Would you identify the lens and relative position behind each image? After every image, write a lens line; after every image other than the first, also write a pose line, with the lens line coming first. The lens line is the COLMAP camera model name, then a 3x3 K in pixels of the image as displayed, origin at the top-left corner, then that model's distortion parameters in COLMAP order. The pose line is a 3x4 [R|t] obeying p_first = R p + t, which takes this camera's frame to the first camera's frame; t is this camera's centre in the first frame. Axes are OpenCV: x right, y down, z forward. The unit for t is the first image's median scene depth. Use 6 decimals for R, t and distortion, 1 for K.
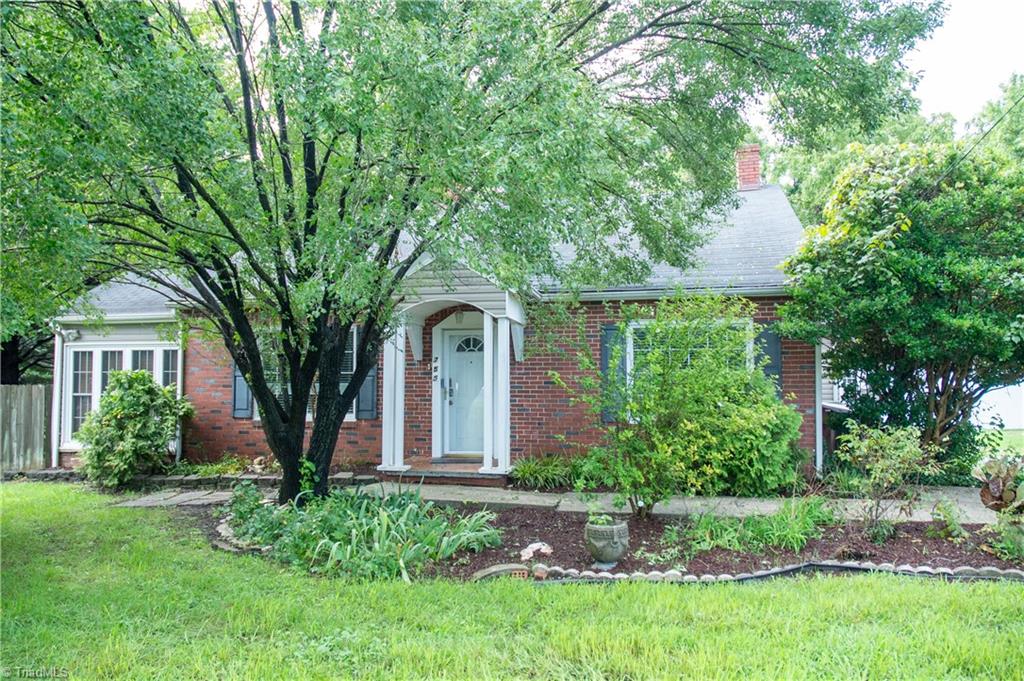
lens RADIAL K [[793.0, 0, 496.3], [0, 793.0, 340.3], [0, 0, 1]] dist [-0.034109, -0.003787]
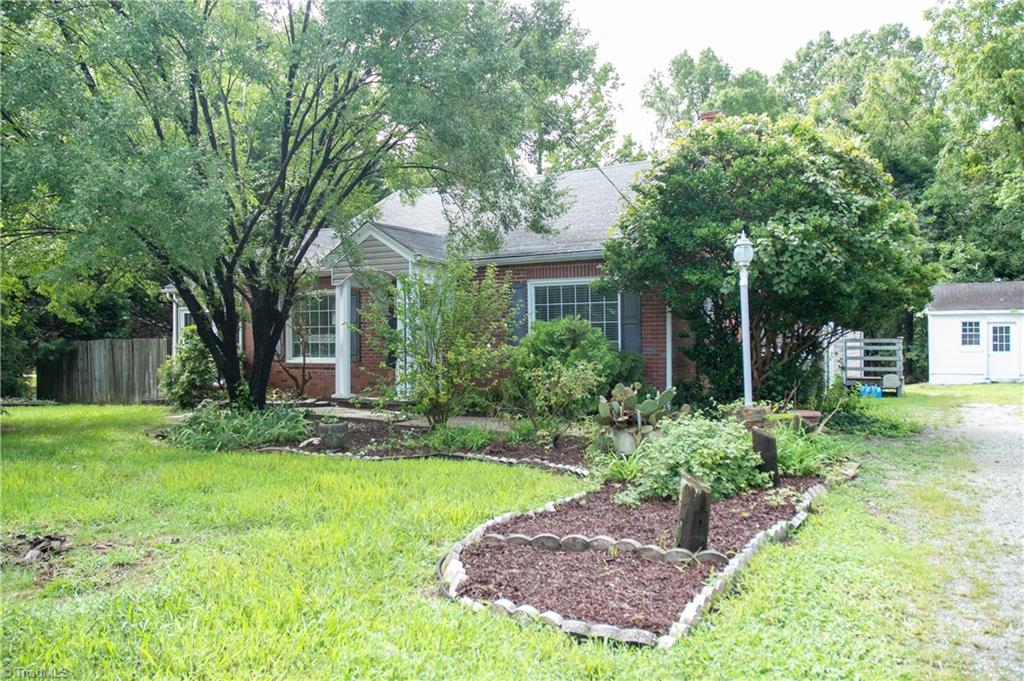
lens RADIAL K [[790.2, 0, 487.3], [0, 790.2, 345.1], [0, 0, 1]] dist [-0.043461, 0.012309]
pose [[0.947910, -0.004514, -0.318506, 0.491449], [0.024443, 0.997982, 0.058602, 0.001600], [0.317599, -0.063335, 0.946108, -0.172029]]
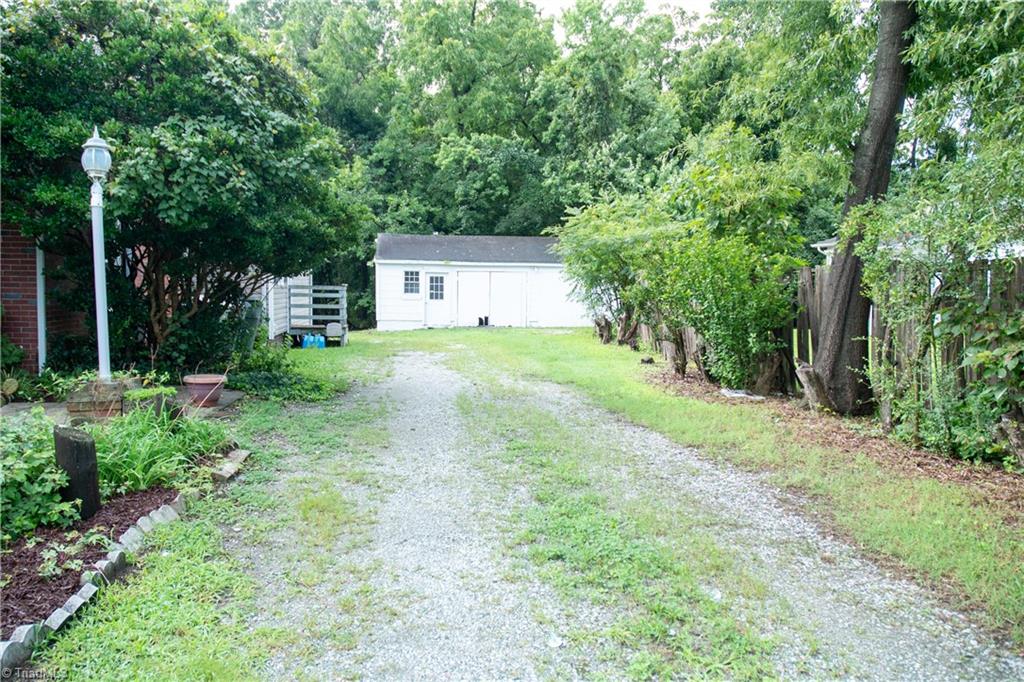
lens RADIAL K [[794.8, 0, 512.0], [0, 794.8, 341.0], [0, 0, 1]] dist [-0.021994, 0.002182]
pose [[0.940098, -0.008595, 0.340796, 0.561229], [-0.034354, 0.992204, 0.119792, 0.010695], [-0.339169, -0.124324, 0.932474, 0.017630]]
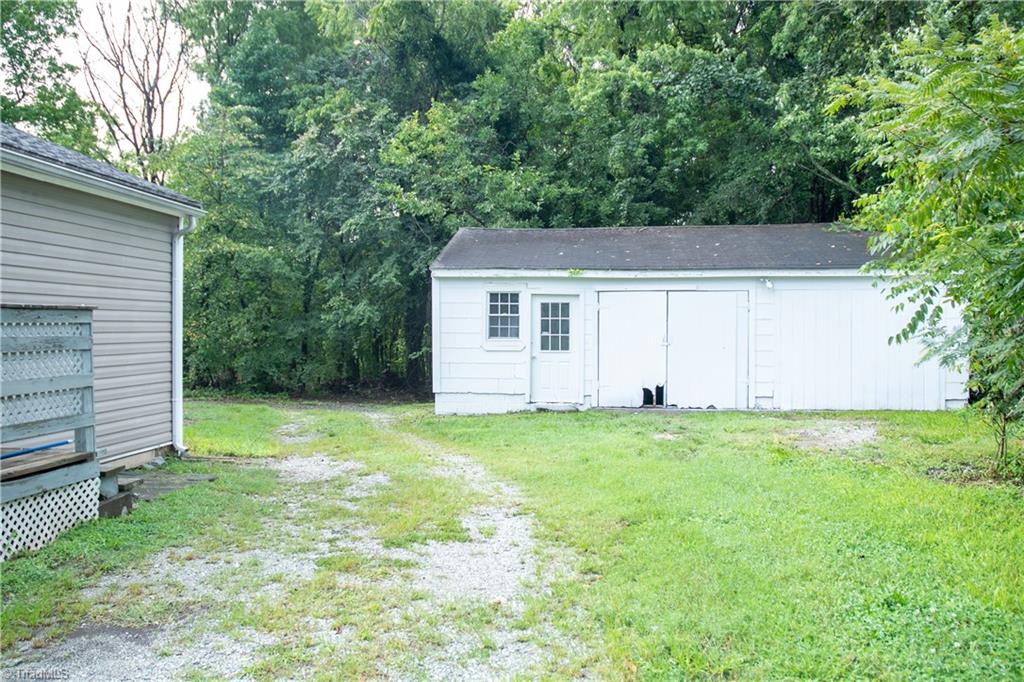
lens RADIAL K [[806.3, 0, 486.7], [0, 806.3, 345.0], [0, 0, 1]] dist [-0.036043, 0.003522]
pose [[0.997068, 0.006731, 0.076229, 1.007223], [-0.012834, 0.996724, 0.079854, 0.086298], [-0.075442, -0.080598, 0.993888, 1.269243]]
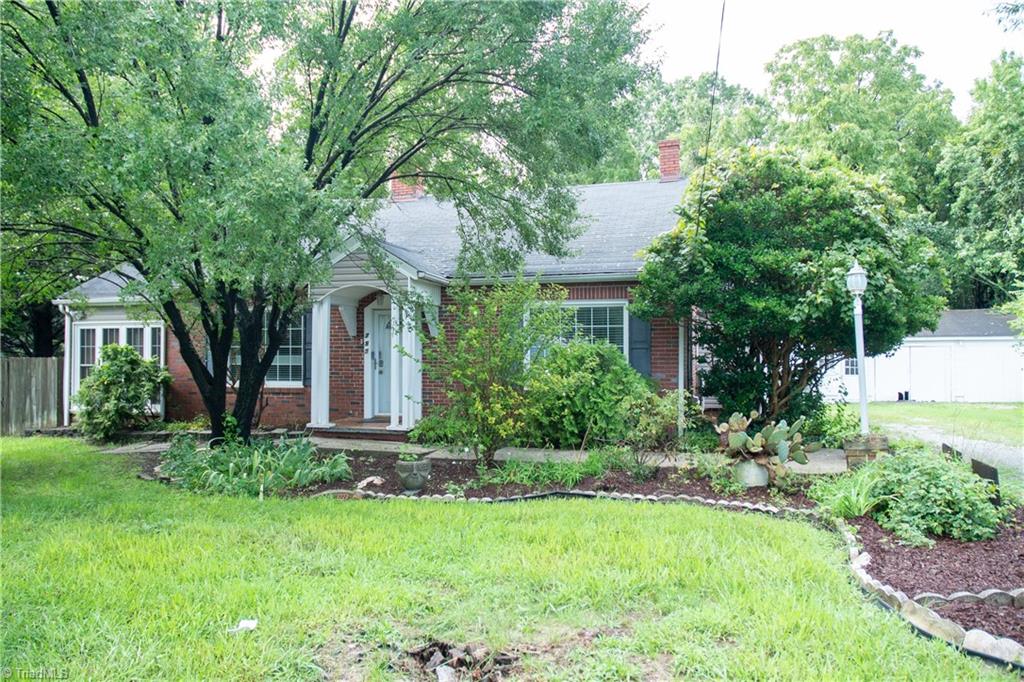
lens RADIAL K [[790.2, 0, 487.3], [0, 790.2, 345.6], [0, 0, 1]] dist [-0.043461, 0.012309]
pose [[0.997118, -0.000063, -0.075872, 0.198688], [0.002938, 0.999282, 0.037781, -0.004424], [0.075815, -0.037895, 0.996402, -0.158773]]
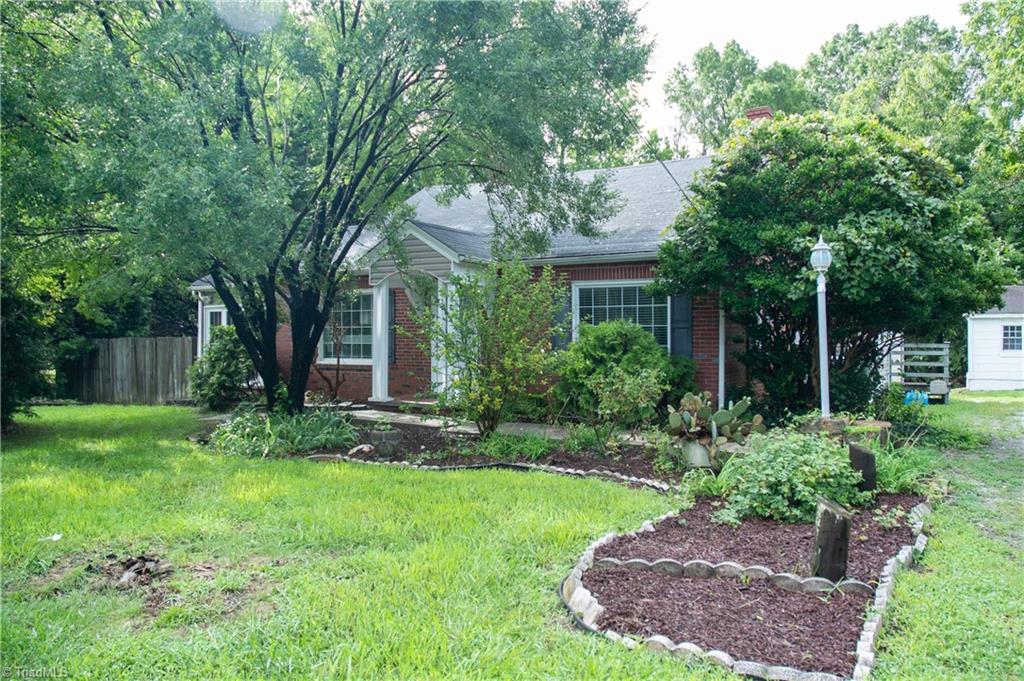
lens RADIAL K [[806.3, 0, 486.7], [0, 806.3, 344.5], [0, 0, 1]] dist [-0.036043, 0.003522]
pose [[0.944337, 0.003854, -0.328957, 0.438850], [0.016821, 0.998058, 0.059980, -0.006069], [0.328549, -0.062175, 0.942438, -0.176890]]
